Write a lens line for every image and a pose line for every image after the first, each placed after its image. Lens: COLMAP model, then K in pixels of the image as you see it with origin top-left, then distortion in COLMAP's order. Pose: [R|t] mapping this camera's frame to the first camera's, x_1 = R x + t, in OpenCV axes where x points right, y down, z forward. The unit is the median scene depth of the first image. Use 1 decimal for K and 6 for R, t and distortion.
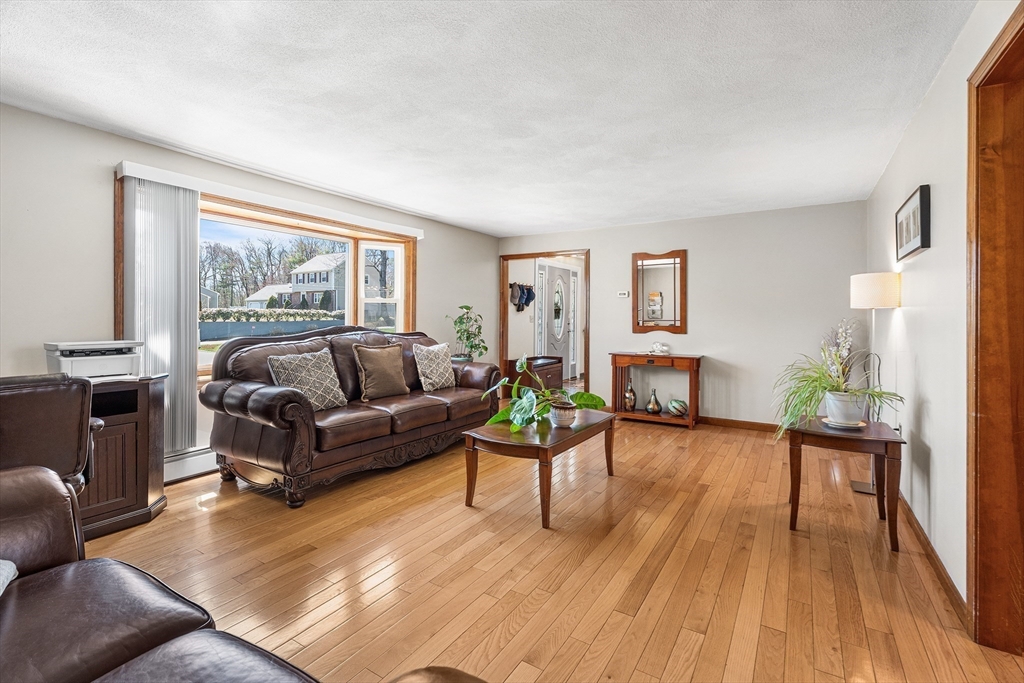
lens RADIAL K [[463.7, 0, 510.8], [0, 463.7, 319.3], [0, 0, 1]] dist [-0.000791, 0.000076]
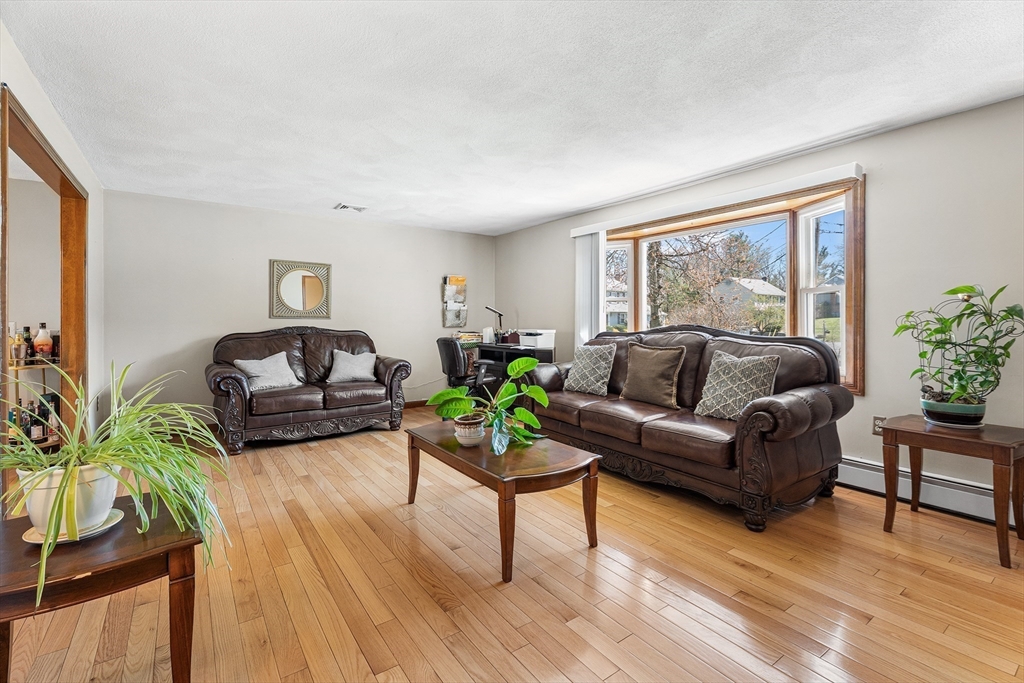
lens RADIAL K [[463.7, 0, 510.8], [0, 463.7, 319.3], [0, 0, 1]] dist [-0.000791, 0.000076]
pose [[-0.383909, -0.000252, -0.923371, 0.901788], [0.000466, 1.000000, -0.000467, 0.003711], [0.923371, -0.000610, -0.383908, 1.462732]]
